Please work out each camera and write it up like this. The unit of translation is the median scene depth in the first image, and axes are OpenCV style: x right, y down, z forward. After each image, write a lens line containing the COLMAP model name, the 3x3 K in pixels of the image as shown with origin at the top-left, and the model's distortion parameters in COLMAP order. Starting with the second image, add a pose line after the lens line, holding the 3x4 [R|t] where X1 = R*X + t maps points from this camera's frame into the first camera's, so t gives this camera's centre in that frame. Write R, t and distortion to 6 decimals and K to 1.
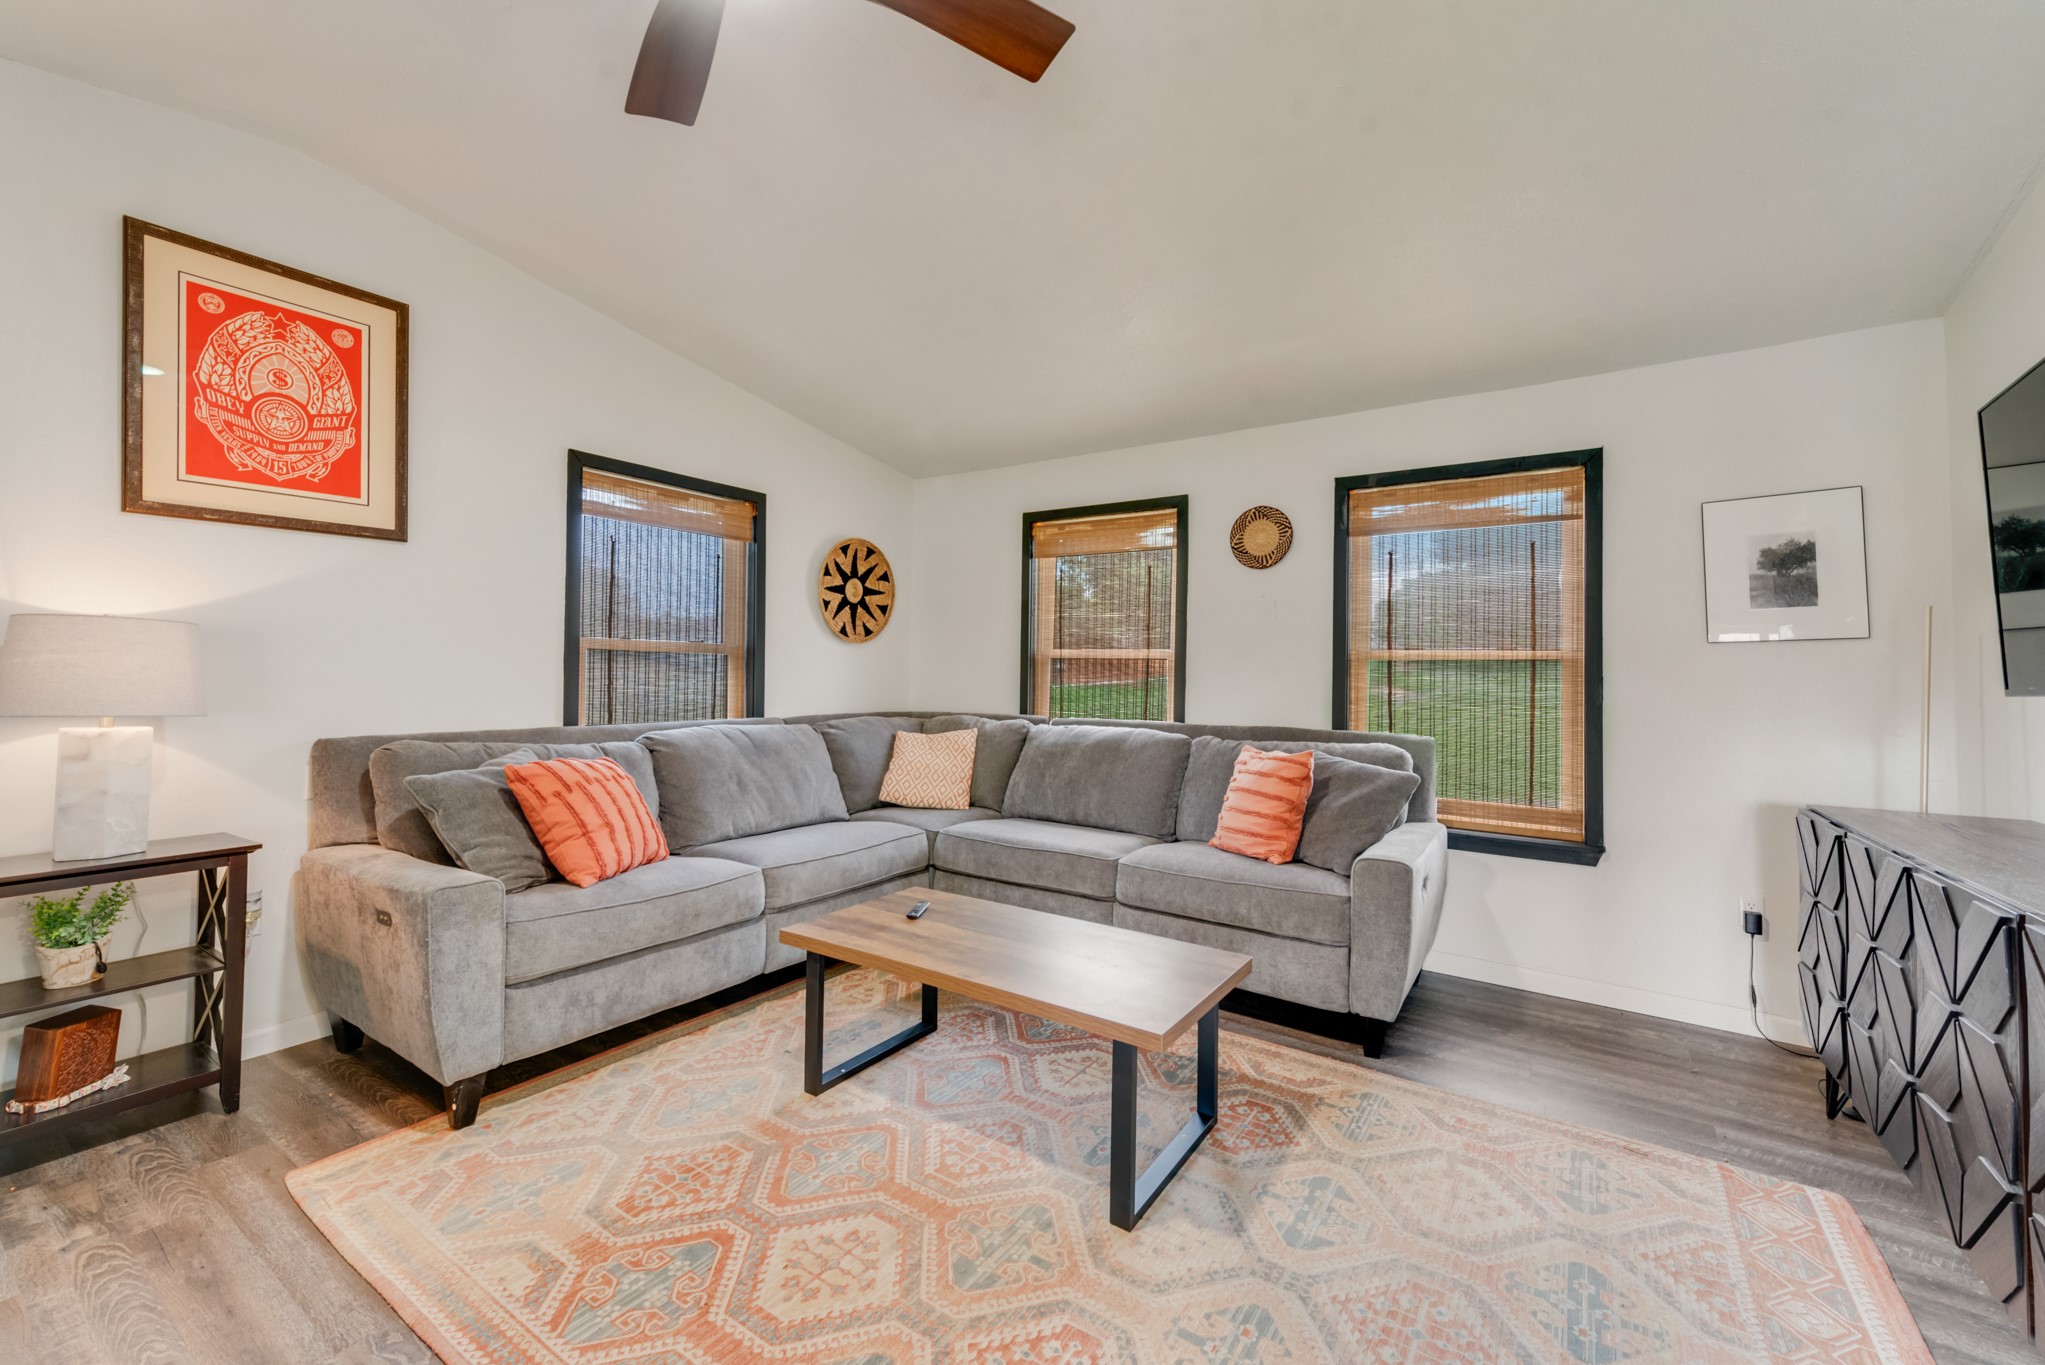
lens RADIAL K [[821.3, 0, 1015.9], [0, 821.3, 657.0], [0, 0, 1]] dist [0.017187, -0.004051]
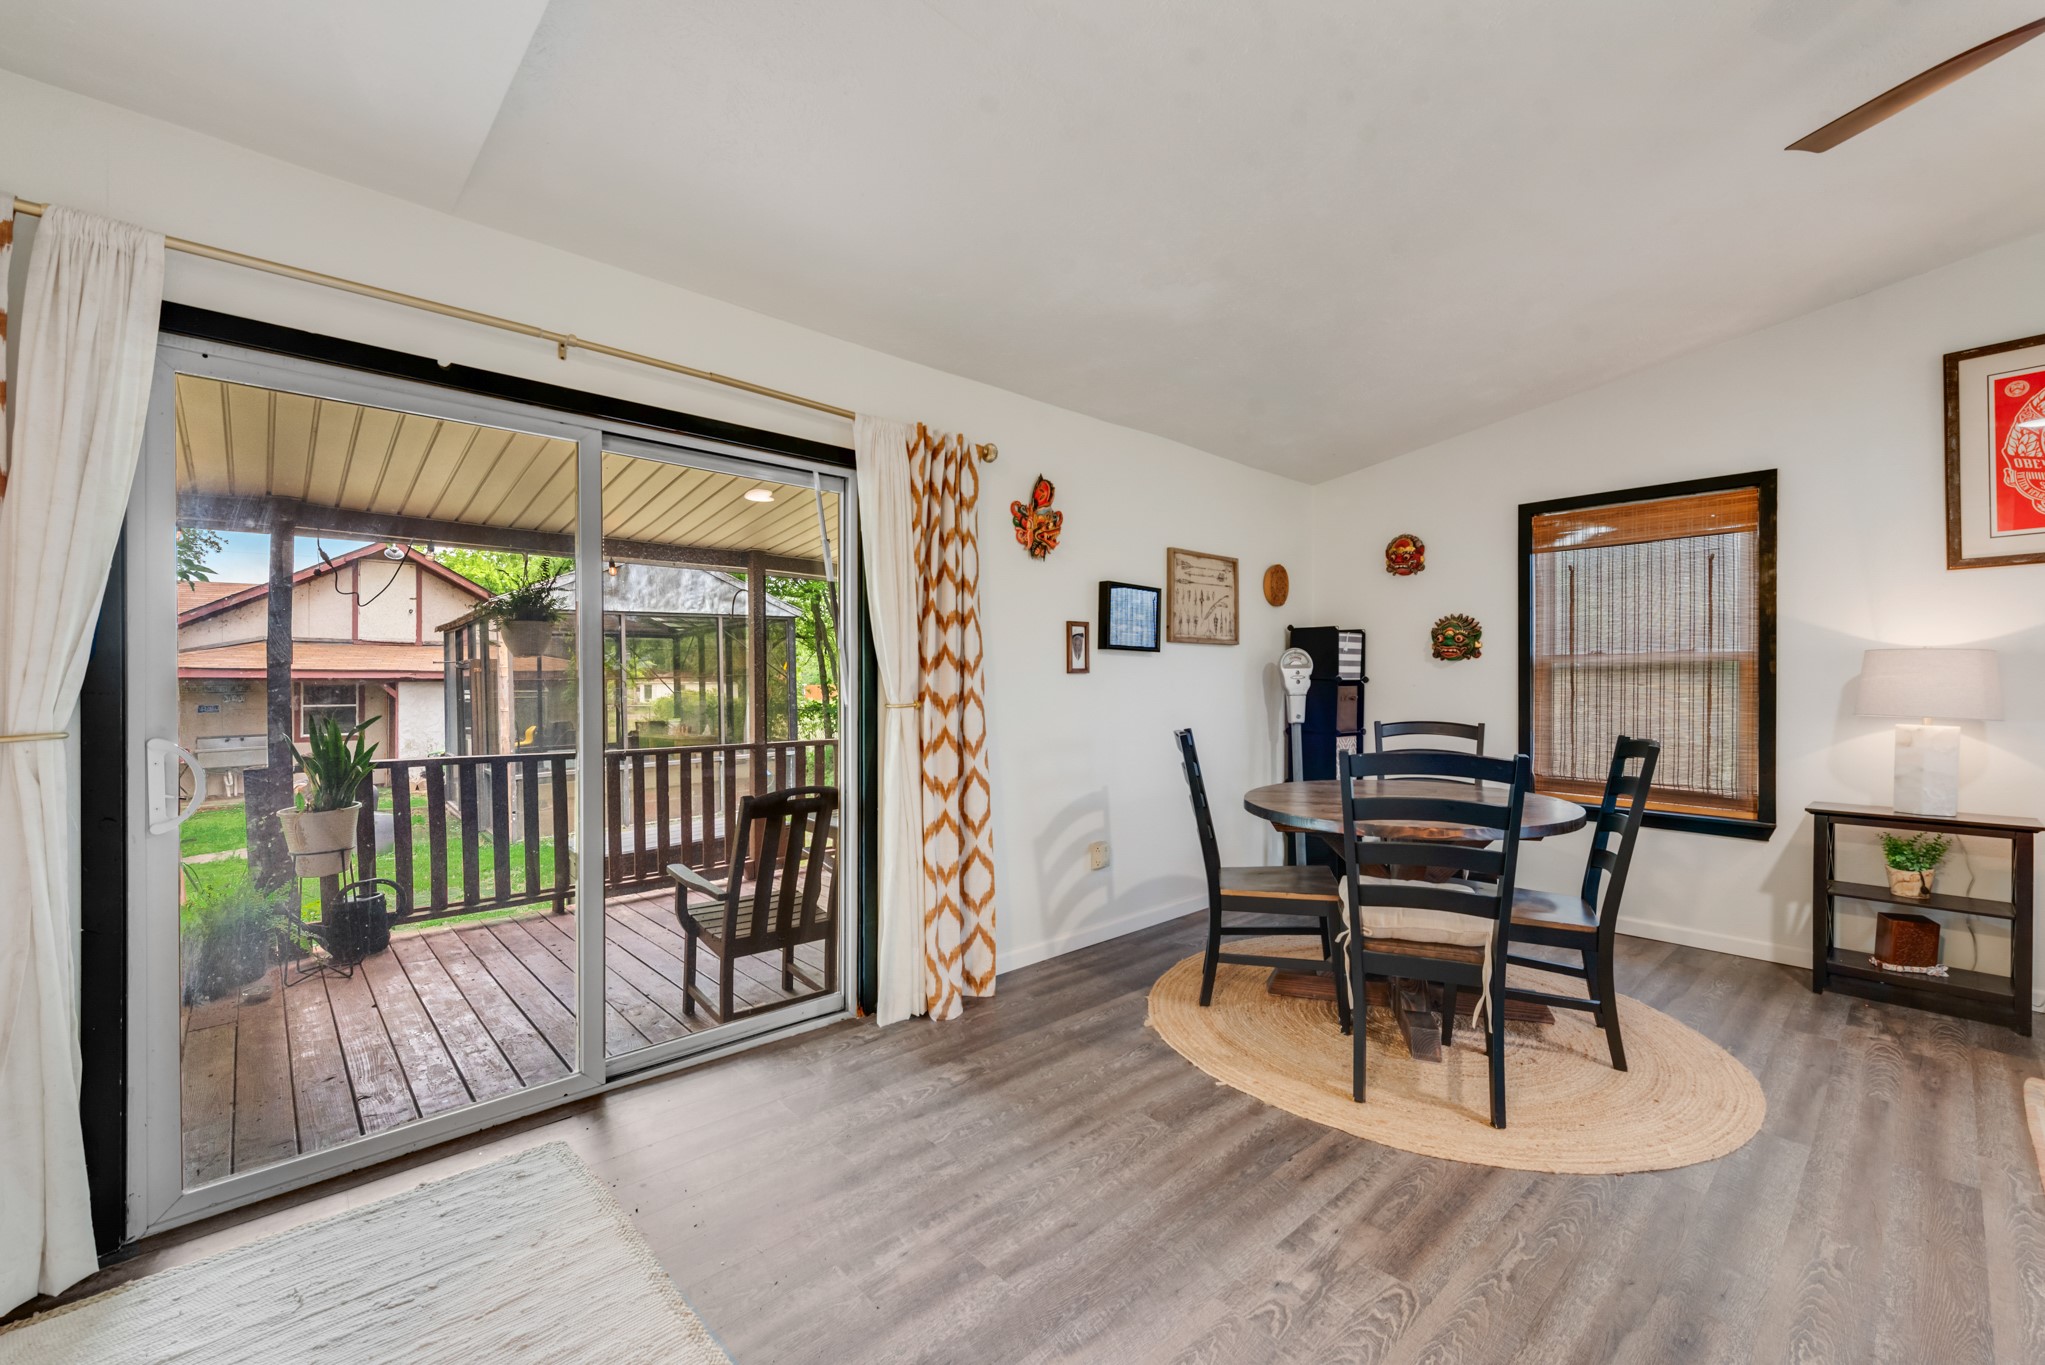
lens RADIAL K [[840.7, 0, 1031.5], [0, 840.7, 692.1], [0, 0, 1]] dist [0.006758, -0.000312]
pose [[-0.222312, 0.001061, -0.974975, 0.483990], [0.018514, 0.999824, -0.003133, 0.002377], [0.974800, -0.018747, -0.222292, -0.128146]]
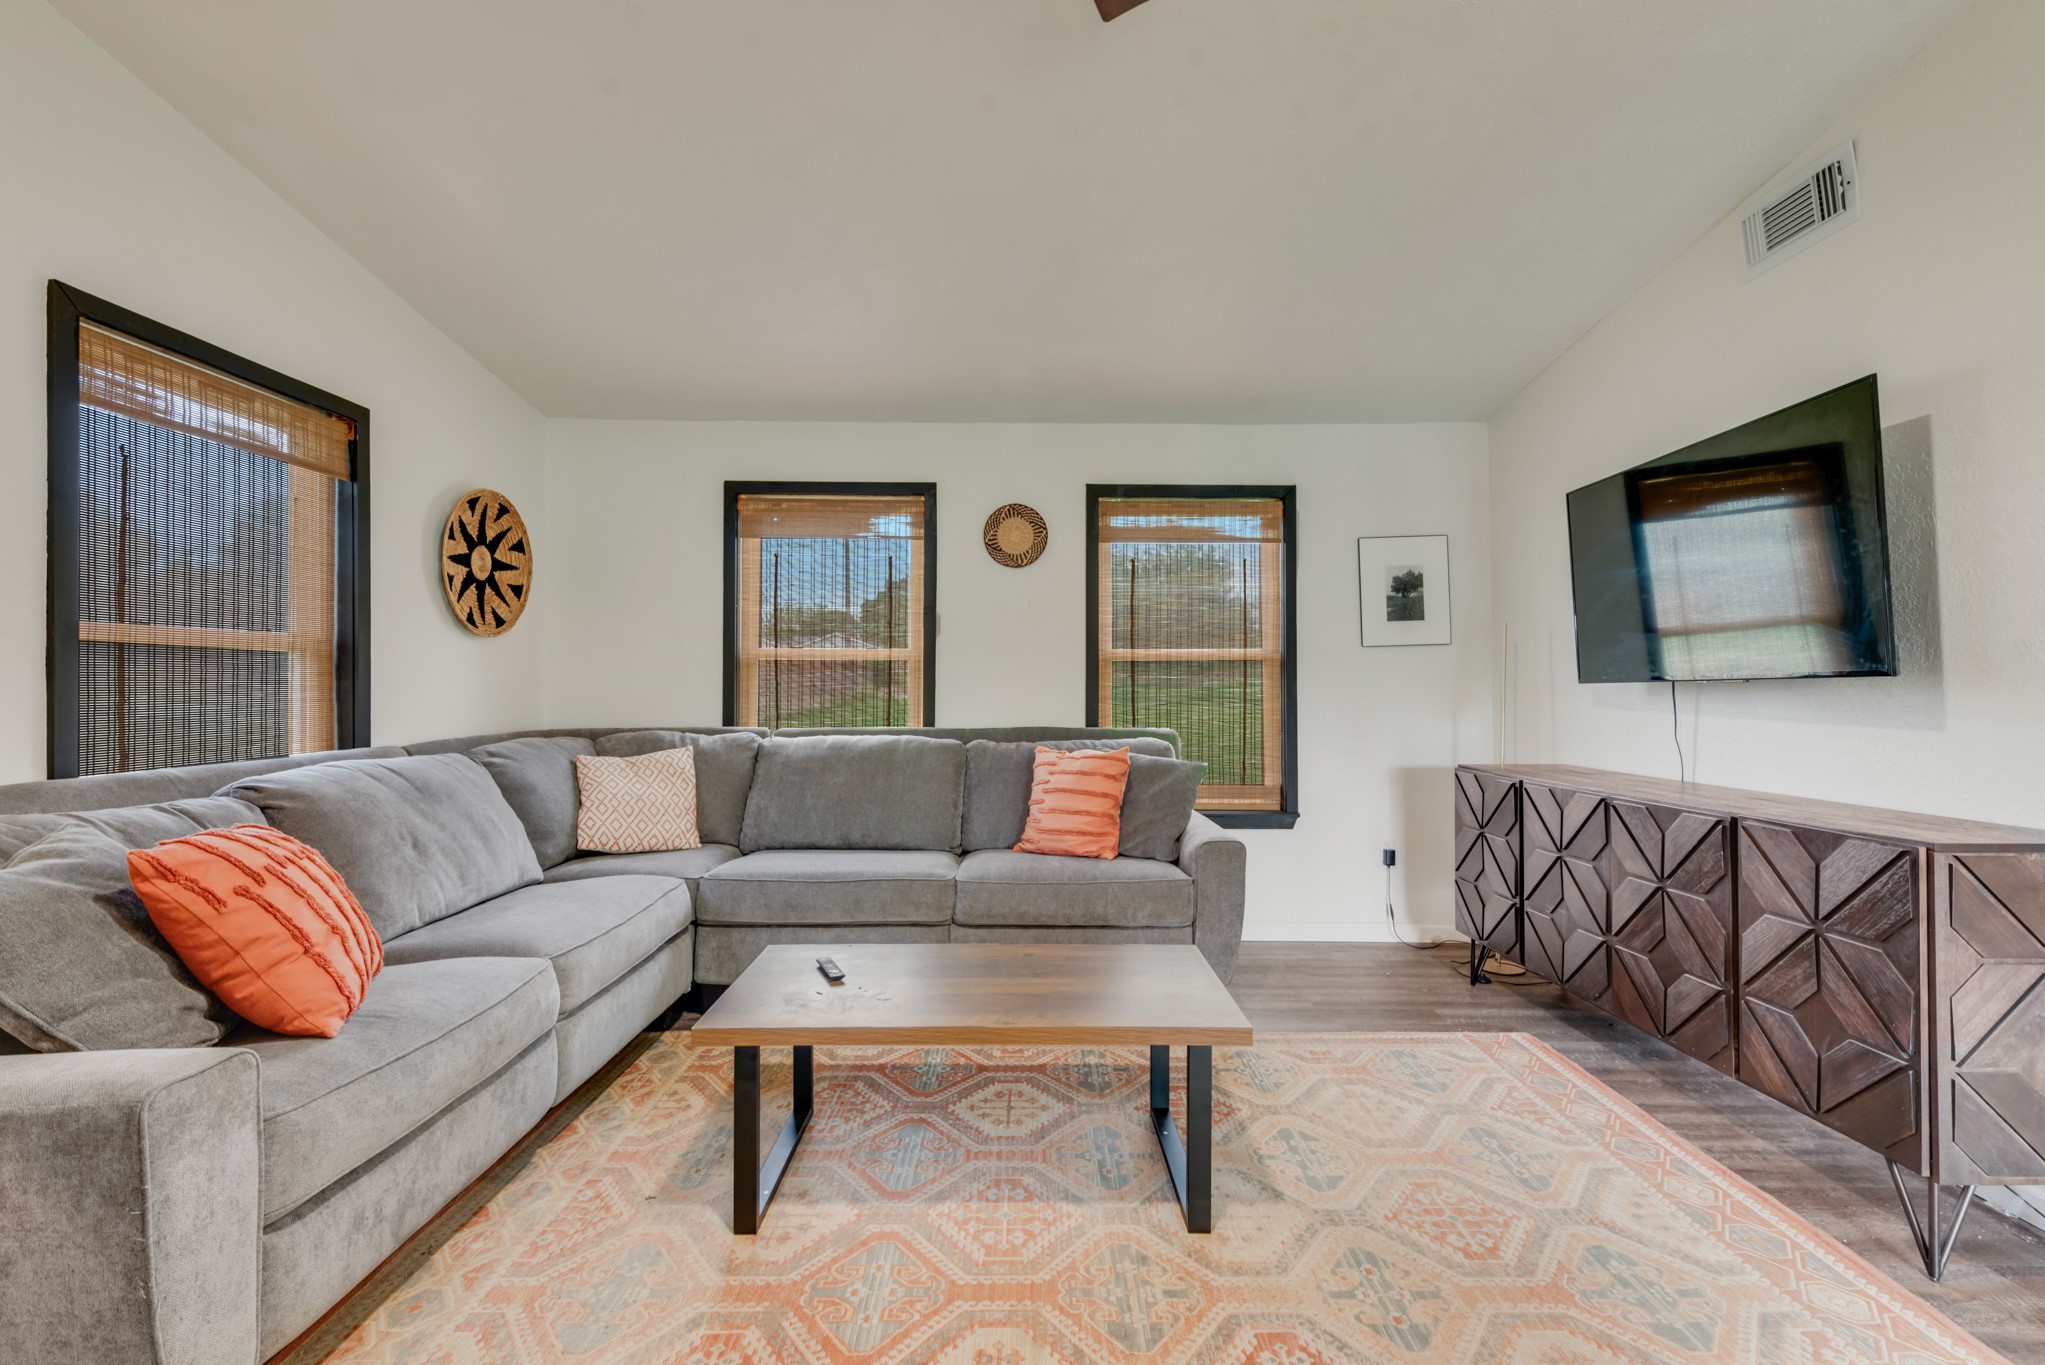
lens RADIAL K [[892.2, 0, 1019.8], [0, 892.2, 673.7], [0, 0, 1]] dist [0.017900, -0.007447]
pose [[0.826429, -0.008583, 0.562976, -0.390377], [-0.001736, 0.999840, 0.017792, 0.000951], [-0.563039, -0.015681, 0.826282, 0.146245]]
